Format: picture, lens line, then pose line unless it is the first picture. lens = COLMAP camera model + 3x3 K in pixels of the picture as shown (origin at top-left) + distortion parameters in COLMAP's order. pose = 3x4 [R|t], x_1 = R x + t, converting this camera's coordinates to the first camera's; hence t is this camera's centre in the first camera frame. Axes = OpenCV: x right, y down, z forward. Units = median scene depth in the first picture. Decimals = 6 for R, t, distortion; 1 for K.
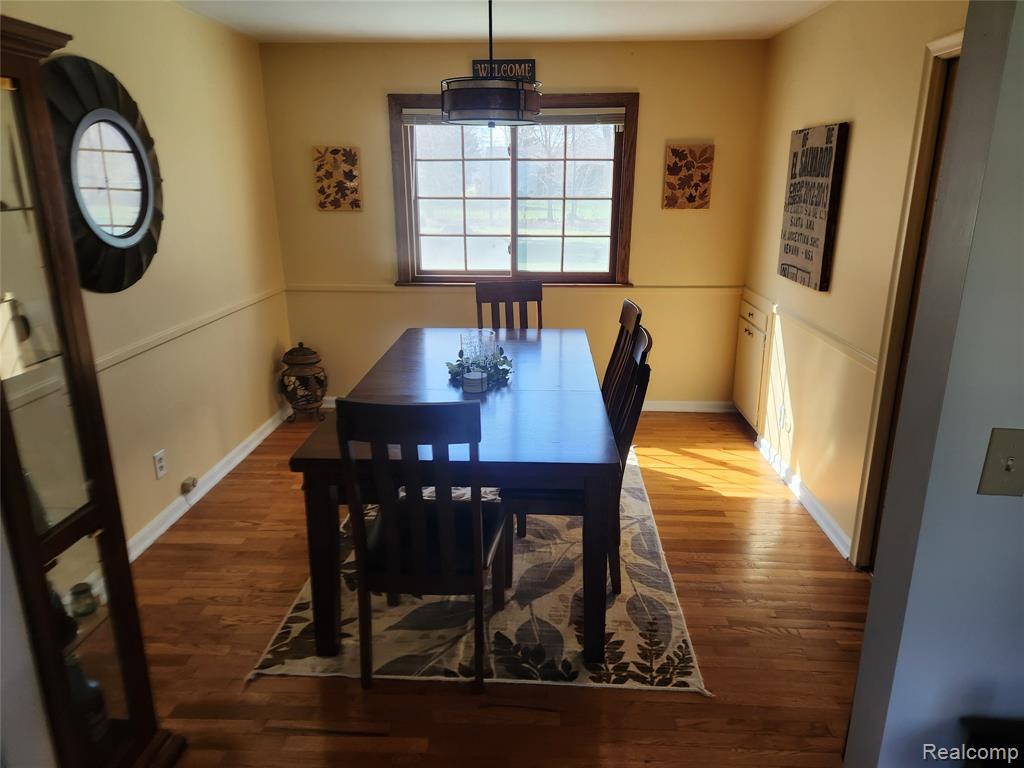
lens RADIAL K [[687.6, 0, 512.0], [0, 687.6, 384.0], [0, 0, 1]] dist [0.065792, -0.055475]
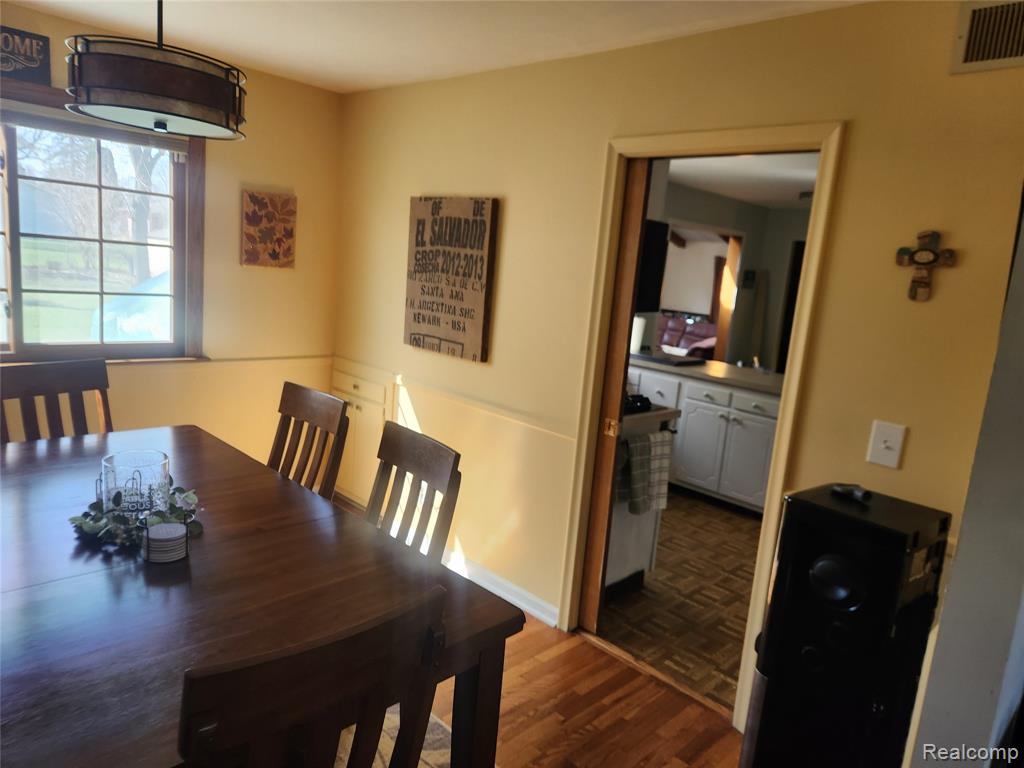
lens RADIAL K [[687.6, 0, 512.0], [0, 687.6, 384.0], [0, 0, 1]] dist [0.065792, -0.055475]
pose [[0.662385, -0.071975, 0.745698, -0.193552], [0.127107, 0.991740, -0.017183, -0.060252], [-0.738302, 0.106166, 0.666063, 0.238993]]
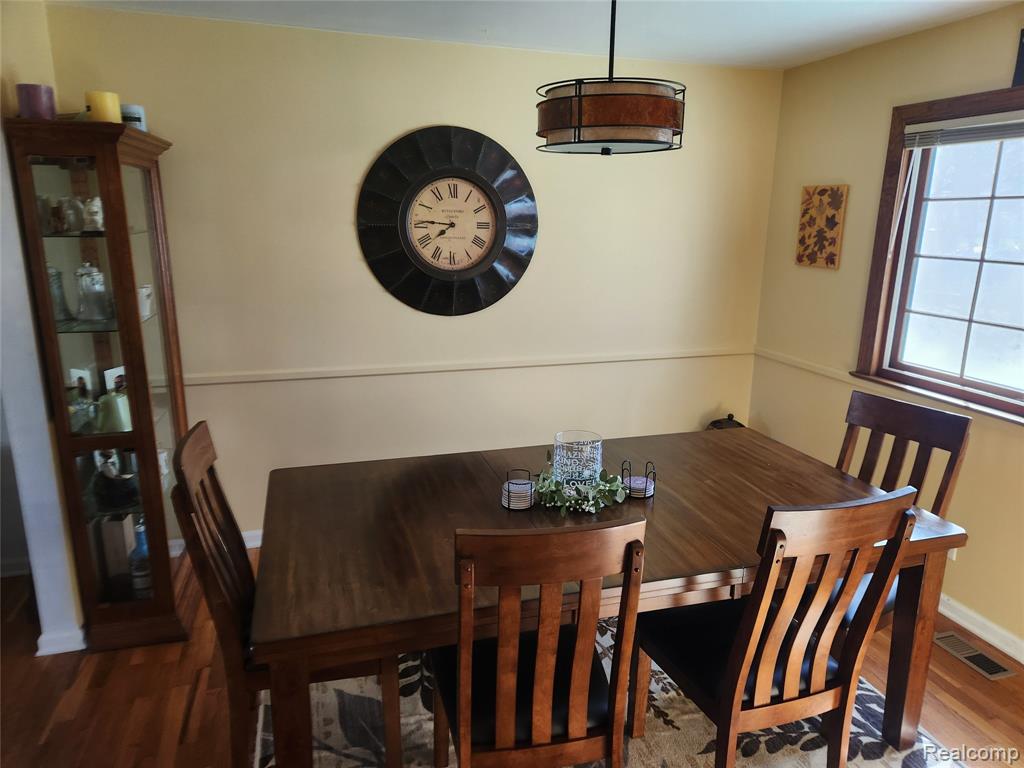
lens RADIAL K [[687.6, 0, 512.0], [0, 687.6, 384.0], [0, 0, 1]] dist [0.065792, -0.055475]
pose [[0.344576, 0.228798, -0.910450, 0.386322], [-0.280423, 0.950650, 0.132769, -0.139963], [0.895896, 0.209562, 0.391731, 0.439139]]
